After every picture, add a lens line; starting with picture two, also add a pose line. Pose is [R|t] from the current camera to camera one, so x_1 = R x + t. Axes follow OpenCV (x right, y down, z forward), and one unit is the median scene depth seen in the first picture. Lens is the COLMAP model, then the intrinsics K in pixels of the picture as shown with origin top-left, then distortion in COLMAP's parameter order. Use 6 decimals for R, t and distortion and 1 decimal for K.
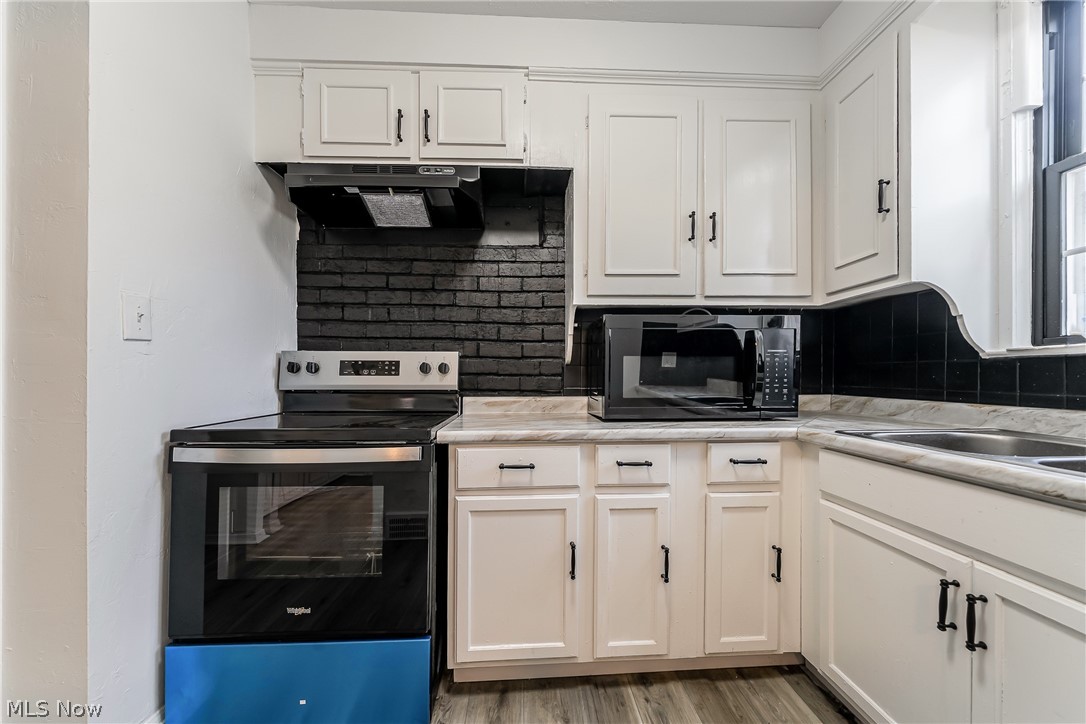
lens RADIAL K [[390.5, 0, 545.0], [0, 390.5, 376.1], [0, 0, 1]] dist [-0.001643, -0.000028]
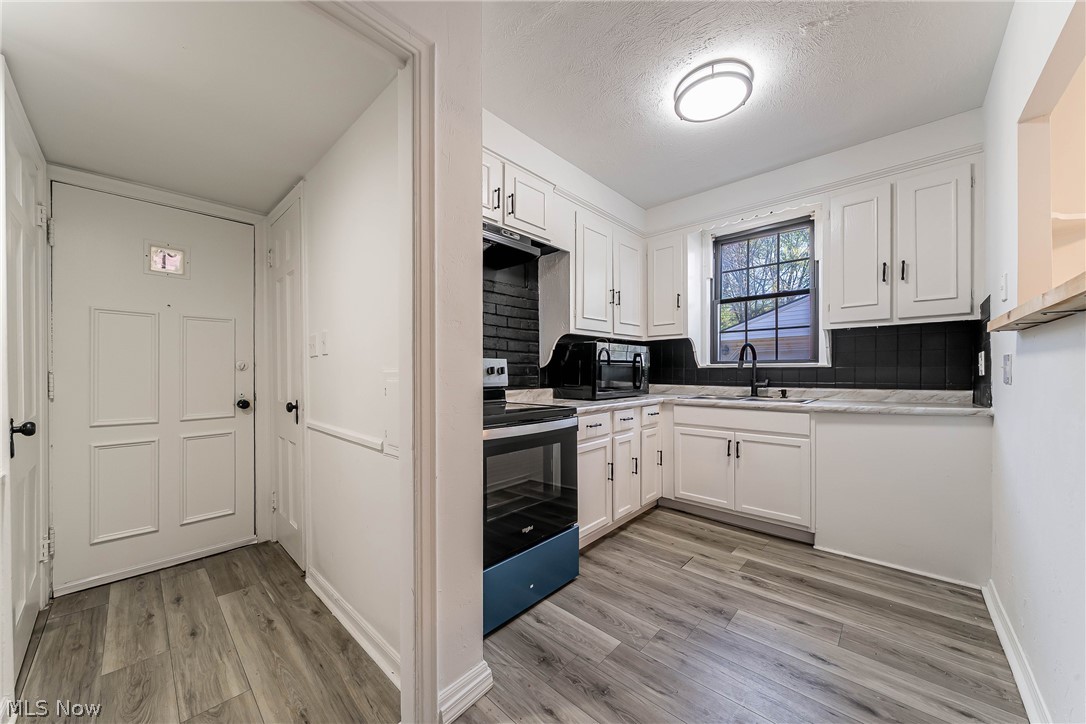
lens RADIAL K [[377.0, 0, 526.2], [0, 377.0, 374.6], [0, 0, 1]] dist [-0.001822, -0.000111]
pose [[0.733666, -0.004101, 0.679498, -1.154758], [0.002353, 0.999991, 0.003495, -0.010824], [-0.679506, -0.000966, 0.733669, -0.062588]]
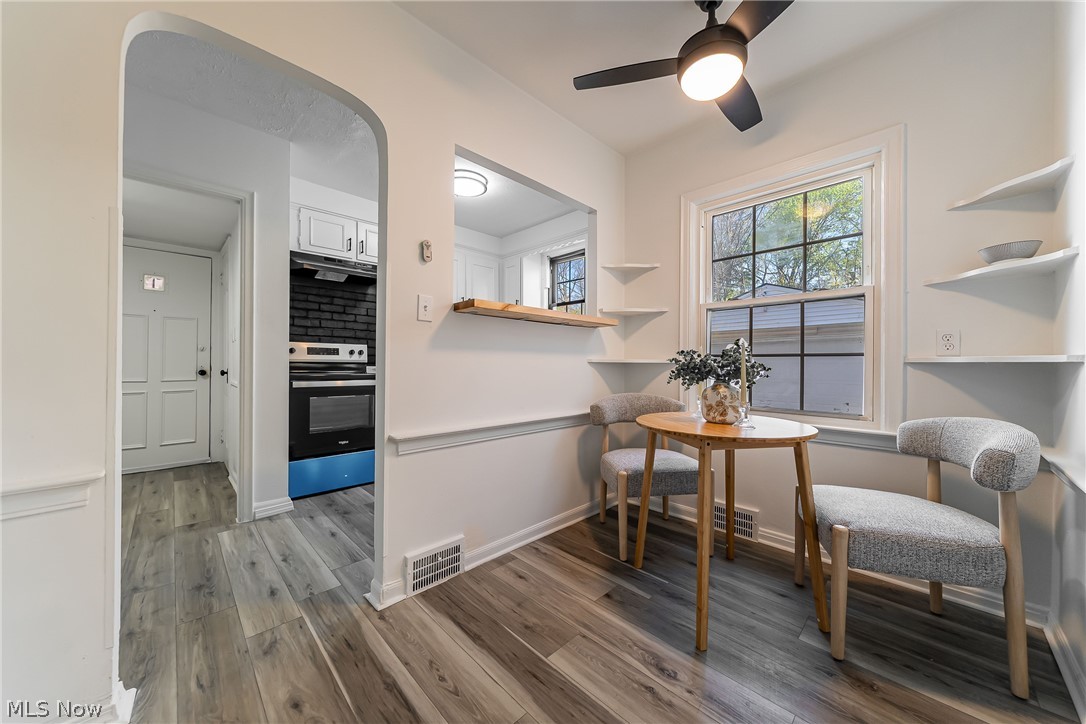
lens RADIAL K [[377.0, 0, 533.5], [0, 377.0, 363.2], [0, 0, 1]] dist [-0.001822, -0.000111]
pose [[0.762084, 0.006086, 0.647449, -0.919008], [-0.006992, 0.999975, -0.001170, 0.037512], [-0.647440, -0.003635, 0.762108, -1.279074]]
